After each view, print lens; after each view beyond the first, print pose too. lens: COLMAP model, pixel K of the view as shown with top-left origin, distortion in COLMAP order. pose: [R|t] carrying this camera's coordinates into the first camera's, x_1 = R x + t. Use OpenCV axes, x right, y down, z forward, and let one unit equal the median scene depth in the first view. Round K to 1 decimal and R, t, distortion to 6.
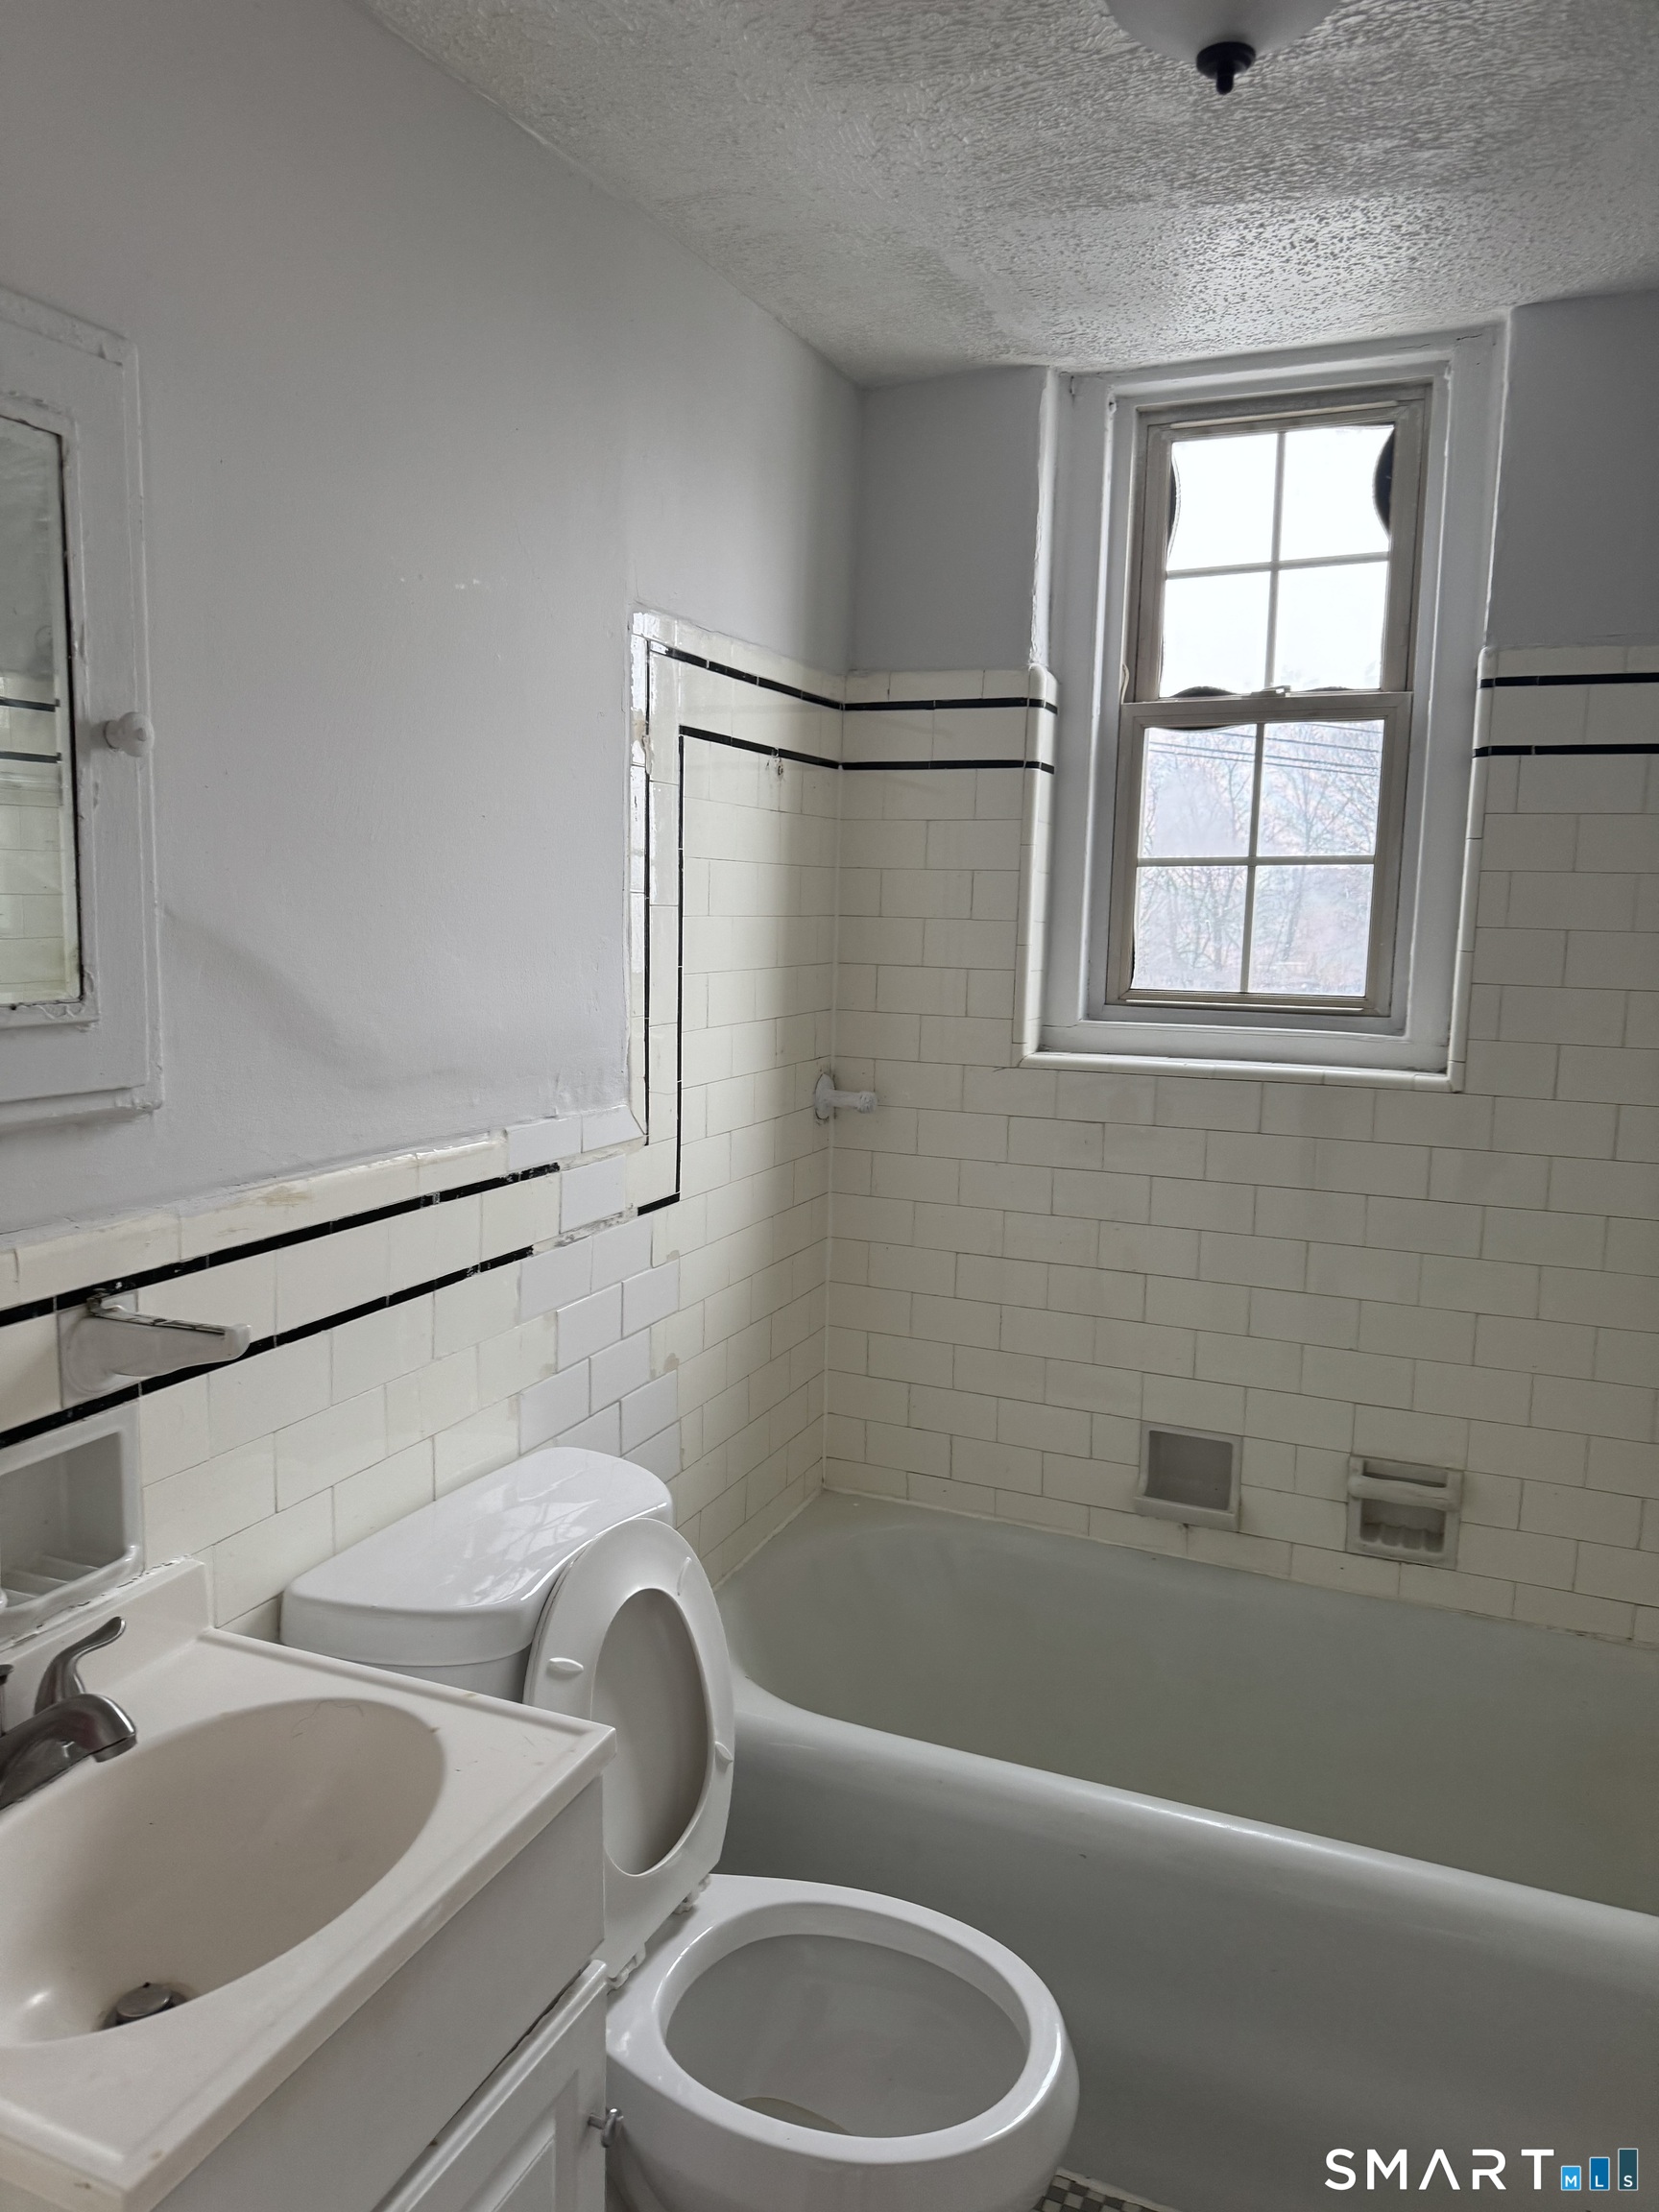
lens RADIAL K [[1550.9, 0, 829.5], [0, 1550.9, 1106.0], [0, 0, 1]] dist [0.103535, -0.130766]
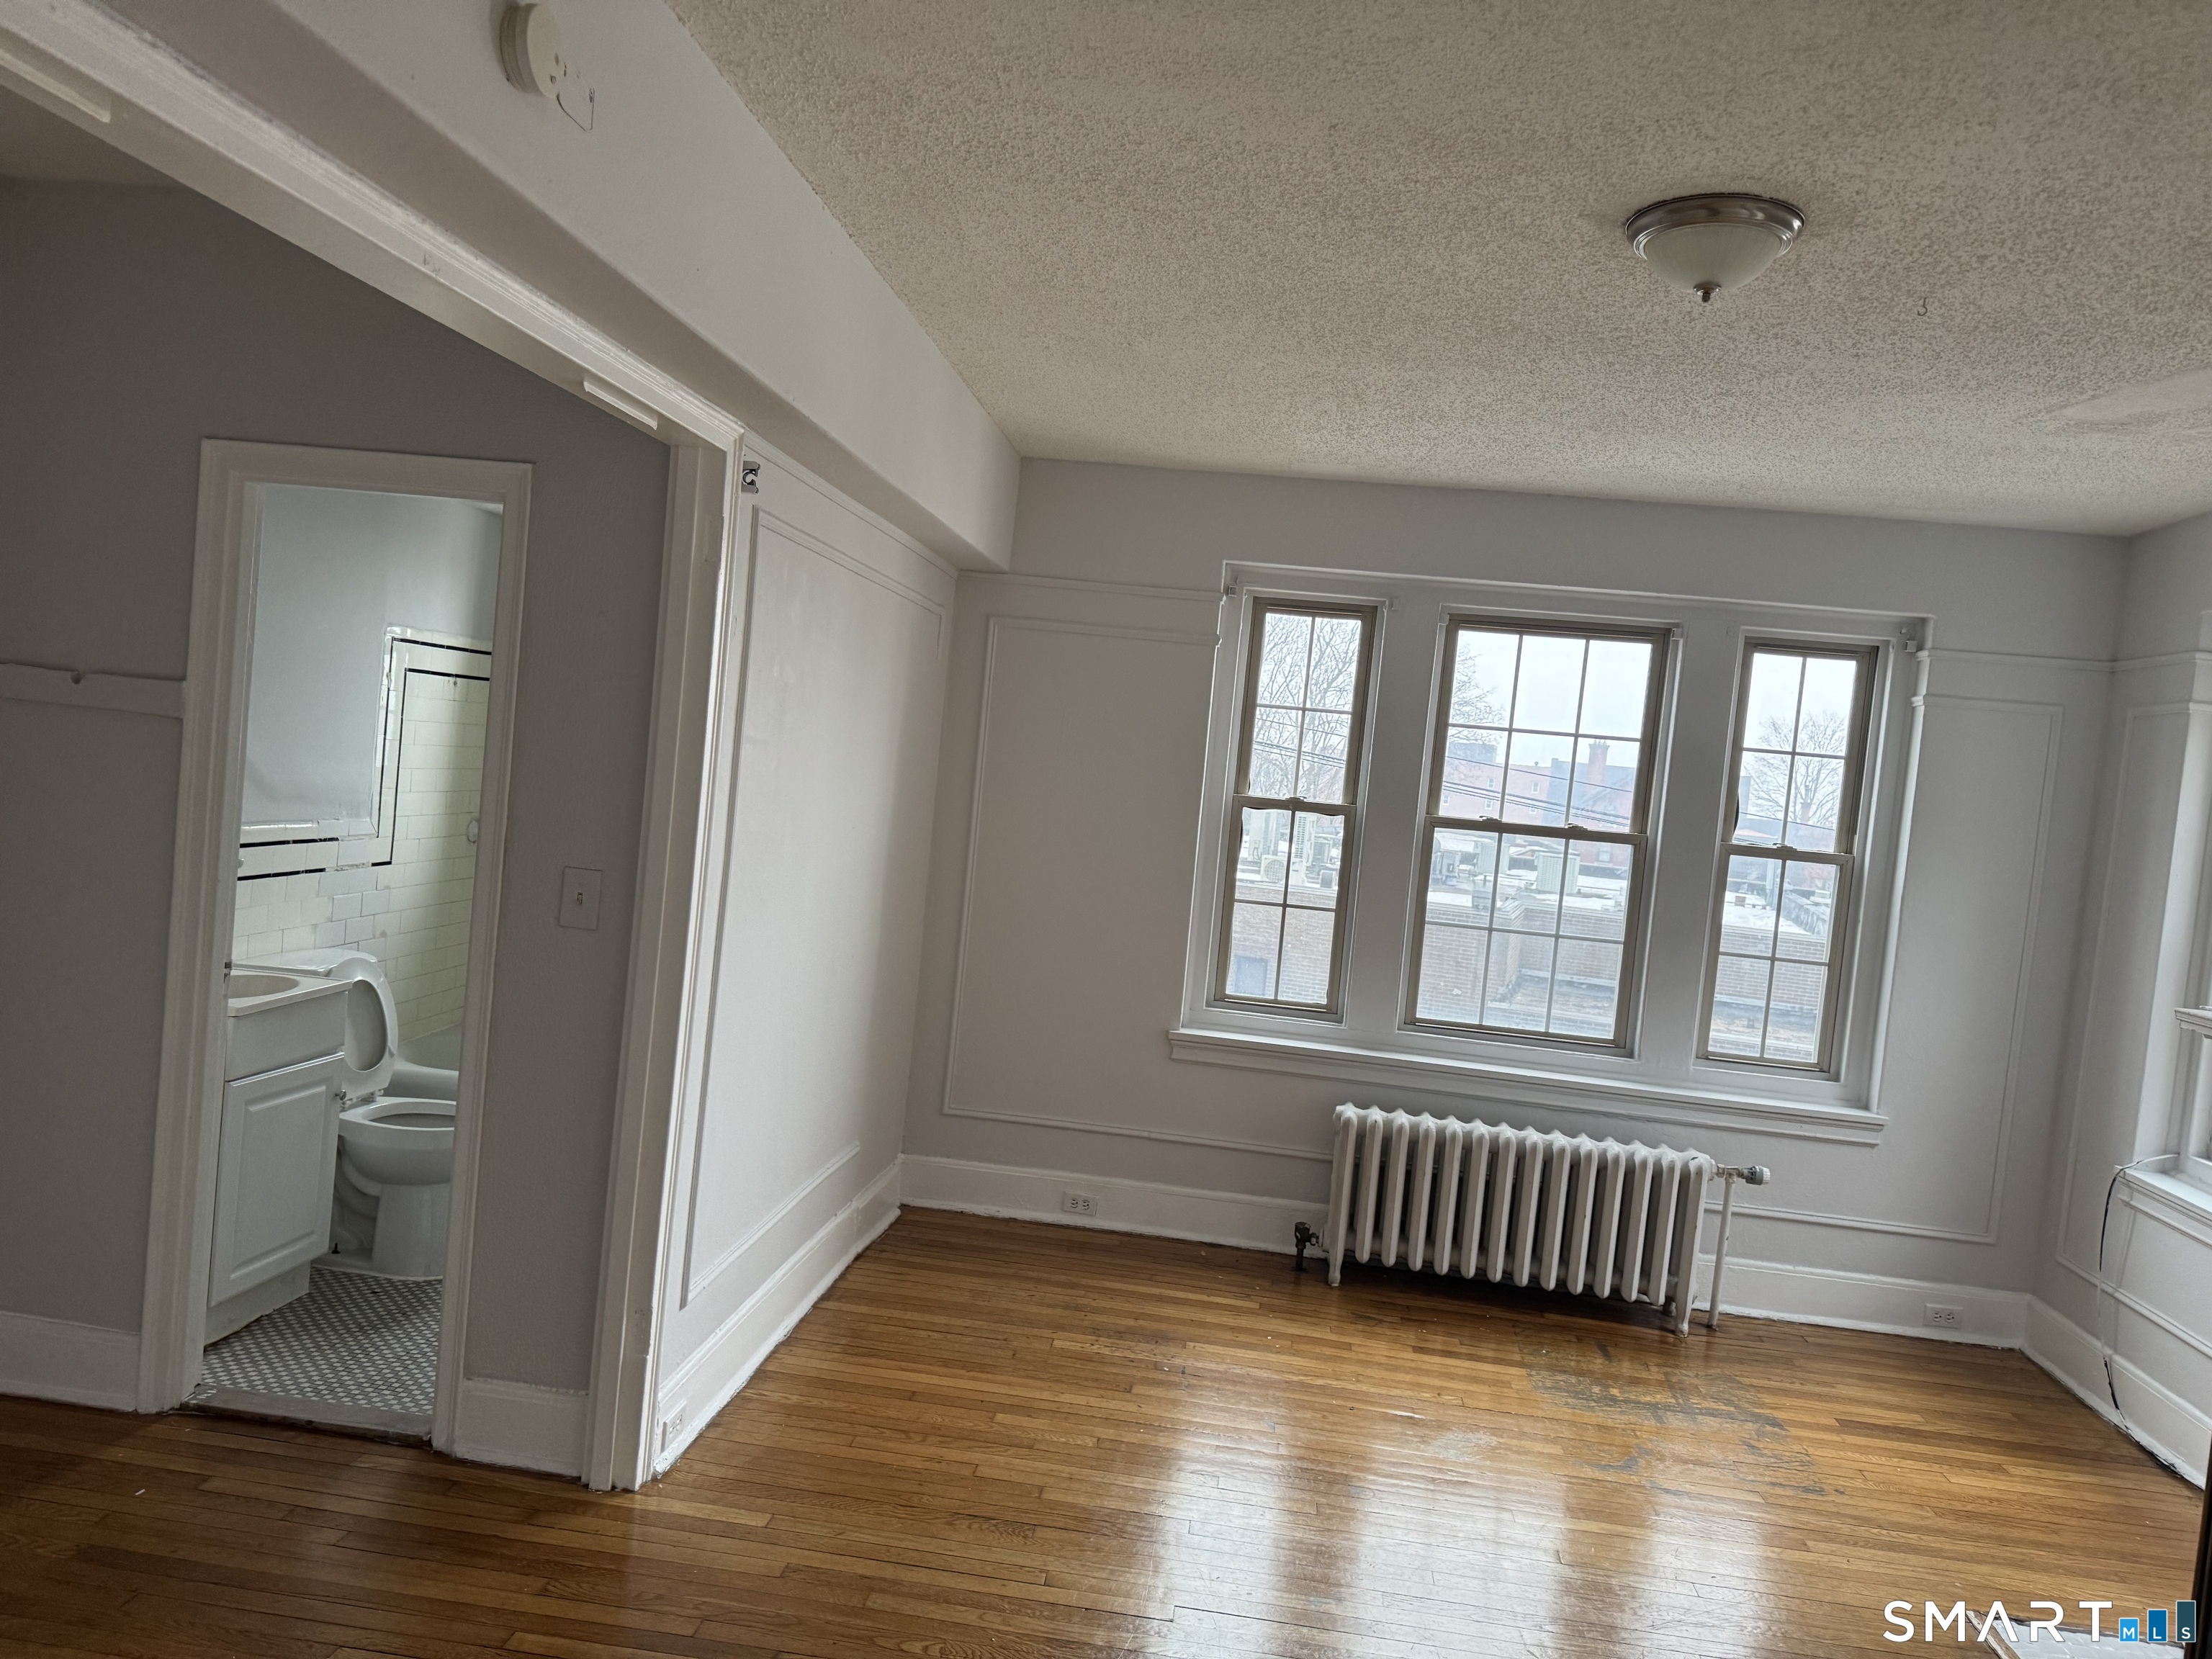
lens RADIAL K [[1550.9, 0, 1106.0], [0, 1550.9, 829.5], [0, 0, 1]] dist [0.103535, -0.130766]
pose [[0.951254, 0.059399, 0.302635, 0.224164], [-0.038581, 0.996488, -0.074311, 0.156129], [-0.305987, 0.059013, 0.950205, -1.731553]]
